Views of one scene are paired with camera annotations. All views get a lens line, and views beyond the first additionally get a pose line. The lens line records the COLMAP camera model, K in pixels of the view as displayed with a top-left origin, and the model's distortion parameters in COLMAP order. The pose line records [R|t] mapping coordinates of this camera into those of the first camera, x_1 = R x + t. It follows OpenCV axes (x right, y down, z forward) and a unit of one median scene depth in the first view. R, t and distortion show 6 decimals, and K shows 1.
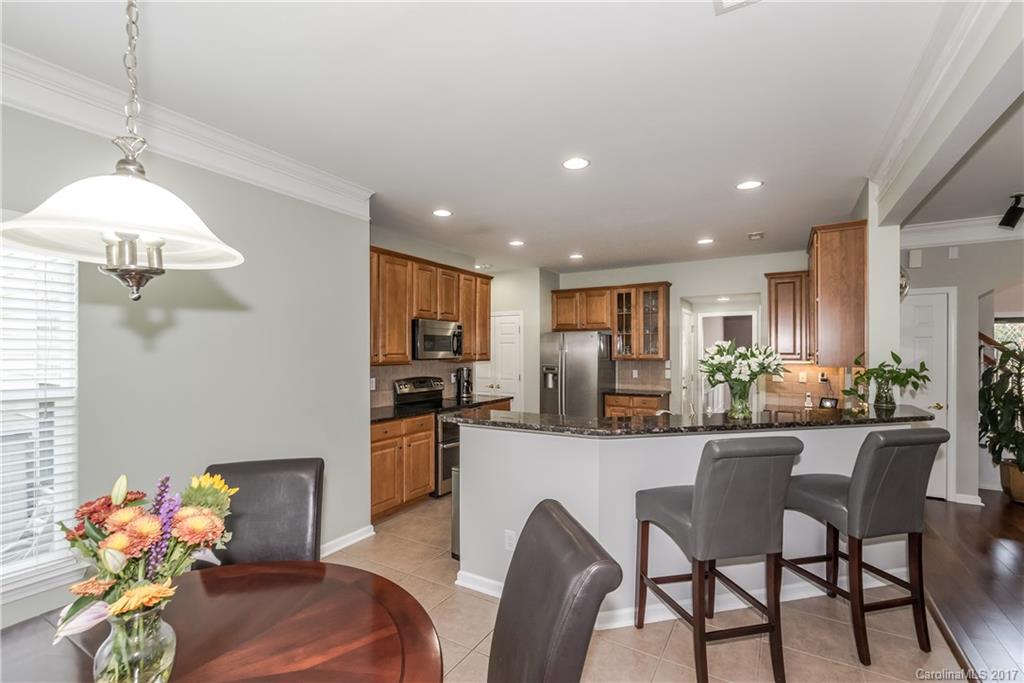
lens RADIAL K [[443.9, 0, 521.0], [0, 443.9, 359.0], [0, 0, 1]] dist [-0.001552, 0.000133]
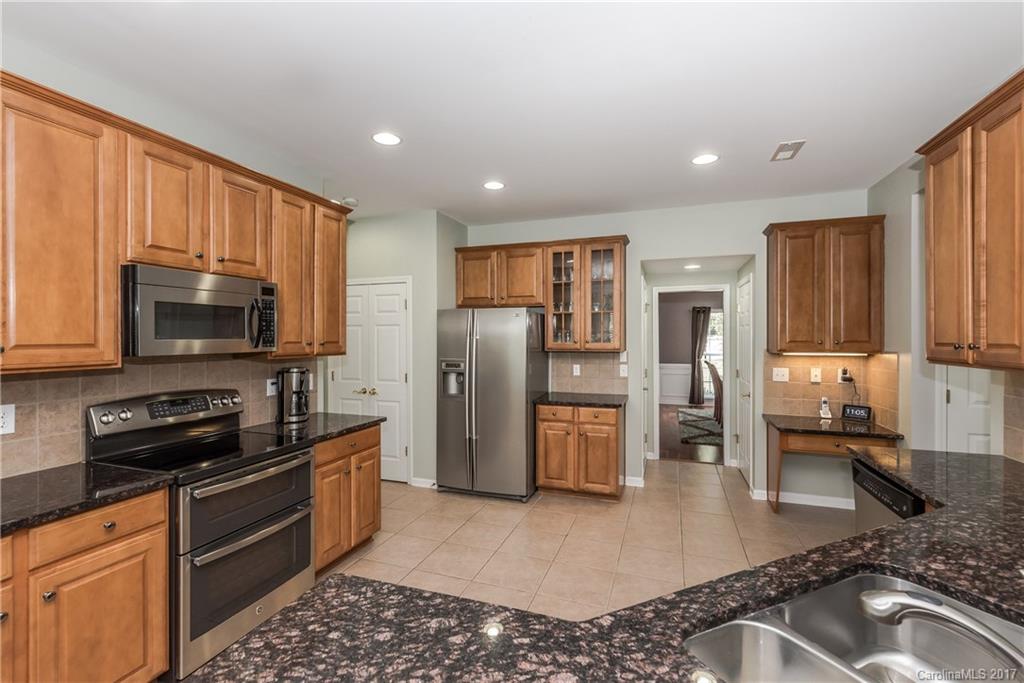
lens RADIAL K [[443.9, 0, 514.7], [0, 443.9, 339.5], [0, 0, 1]] dist [-0.001552, 0.000133]
pose [[0.982541, -0.000607, 0.186047, 0.035525], [0.002300, 0.999958, -0.008885, -0.009105], [-0.186034, 0.009158, 0.982501, 0.361544]]
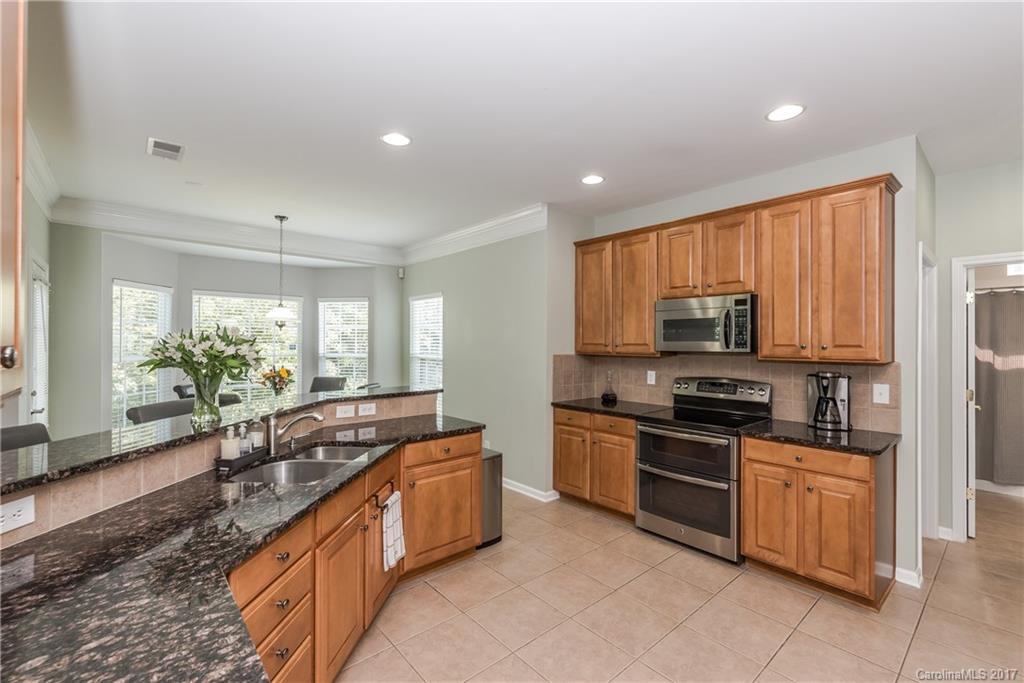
lens RADIAL K [[443.9, 0, 505.4], [0, 443.9, 339.3], [0, 0, 1]] dist [-0.001552, 0.000133]
pose [[-0.326503, -0.002663, -0.945193, 0.436944], [-0.014306, 0.999895, 0.002125, -0.013848], [0.945088, 0.014216, -0.326507, 0.715144]]
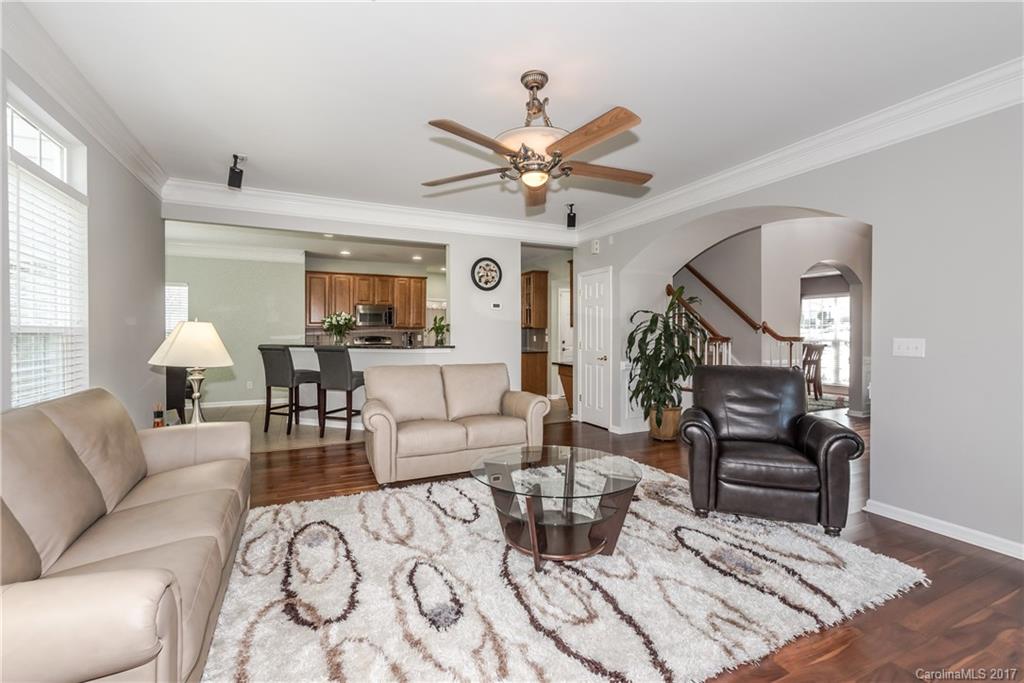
lens RADIAL K [[443.9, 0, 509.1], [0, 443.9, 337.9], [0, 0, 1]] dist [-0.001552, 0.000133]
pose [[0.825031, 0.007721, -0.565034, 1.027111], [-0.011074, 0.999936, -0.002506, 0.038350], [0.564978, 0.008324, 0.825064, -0.171185]]
